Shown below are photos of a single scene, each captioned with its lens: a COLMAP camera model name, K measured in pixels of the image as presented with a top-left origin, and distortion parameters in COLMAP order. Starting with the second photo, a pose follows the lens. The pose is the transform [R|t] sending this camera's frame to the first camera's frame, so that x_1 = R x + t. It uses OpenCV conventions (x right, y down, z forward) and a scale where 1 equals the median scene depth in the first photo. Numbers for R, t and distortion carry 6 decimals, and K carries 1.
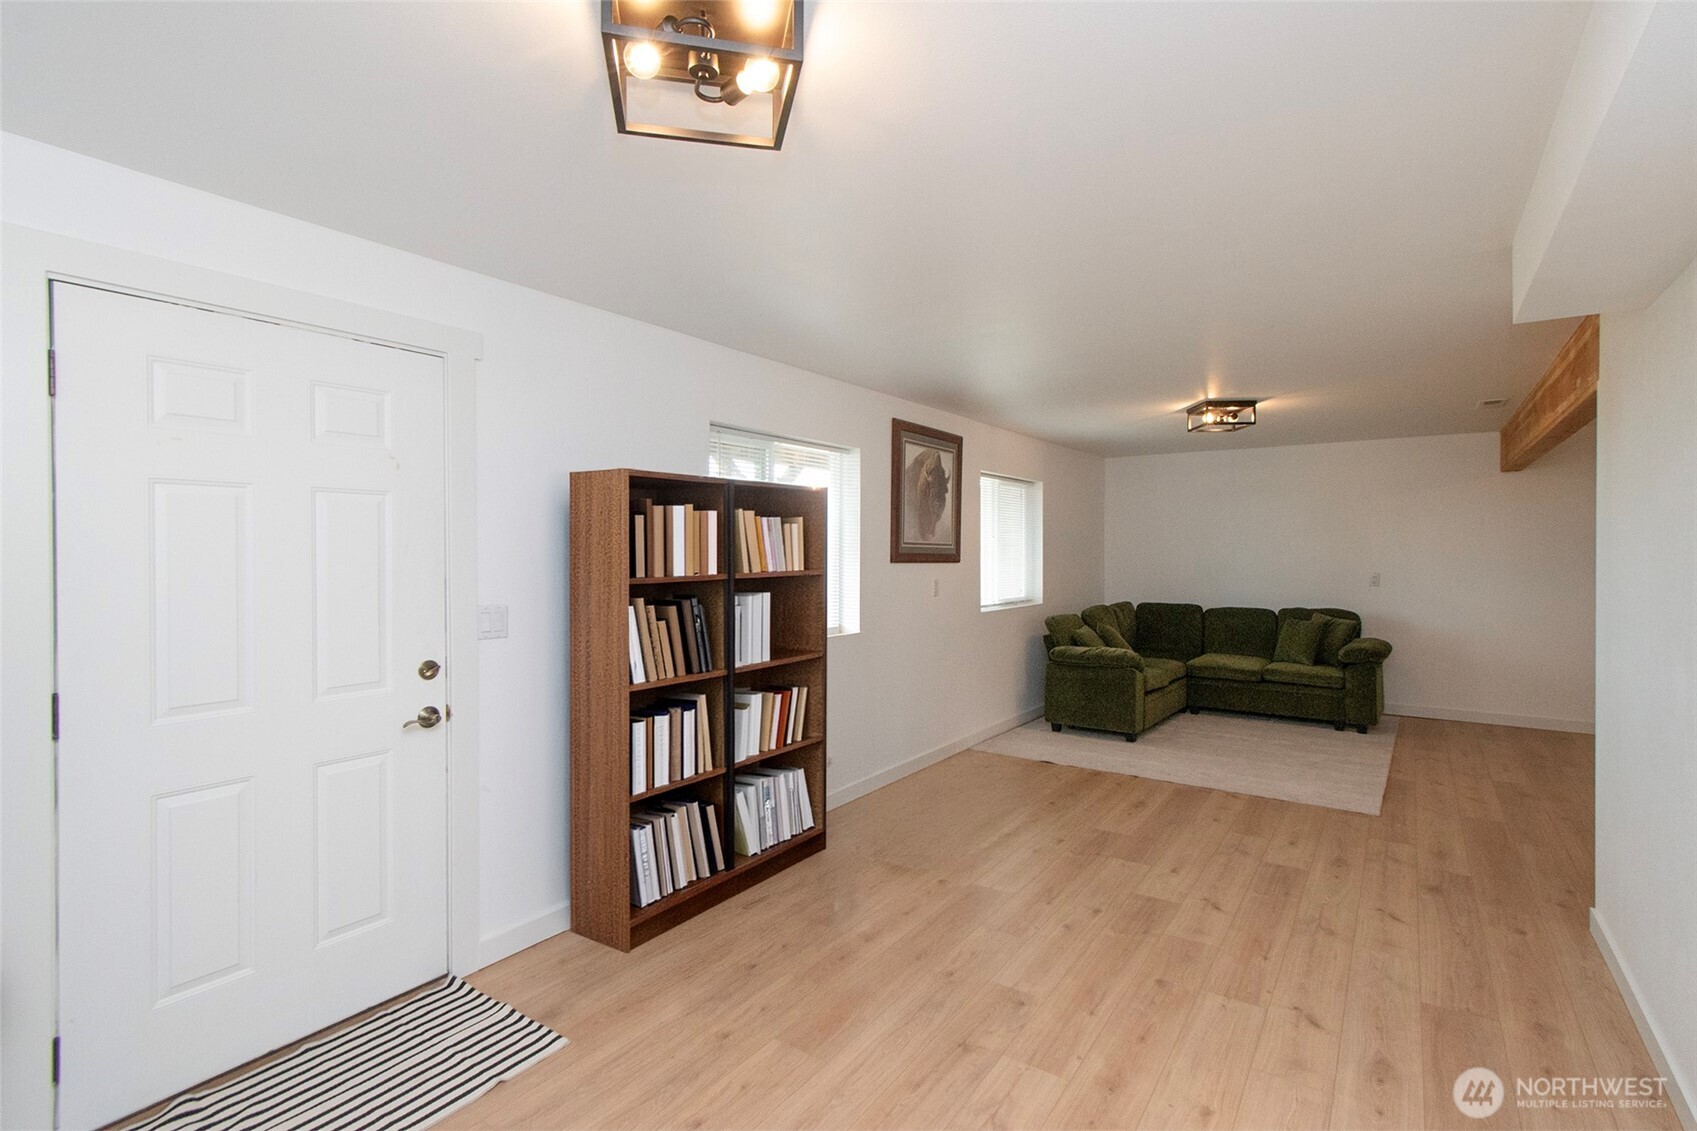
lens RADIAL K [[782.6, 0, 808.9], [0, 782.6, 556.5], [0, 0, 1]] dist [-0.000662, -0.000275]
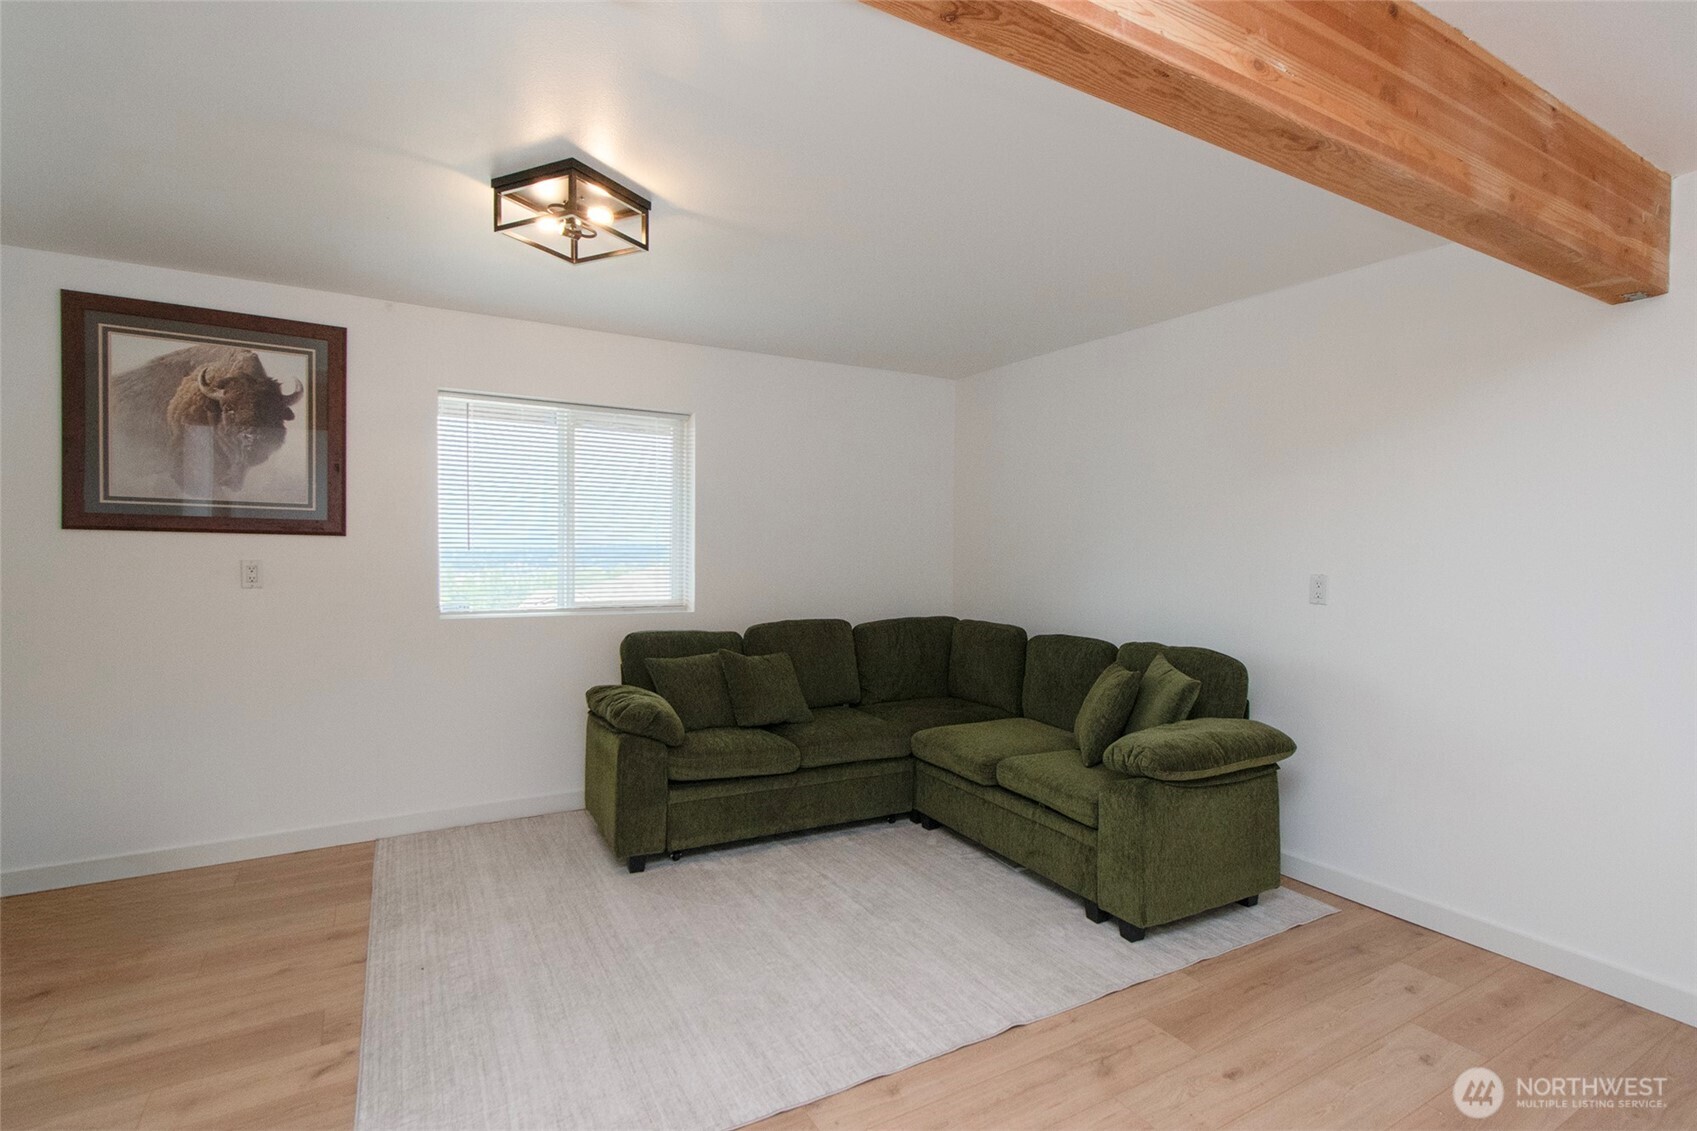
lens RADIAL K [[796.6, 0, 848.1], [0, 796.6, 555.0], [0, 0, 1]] dist [0.003382, 0.000241]
pose [[0.917781, 0.010052, -0.396960, 0.854611], [-0.013279, 0.999897, -0.005381, 0.022575], [0.396865, 0.010210, 0.917820, 0.624862]]
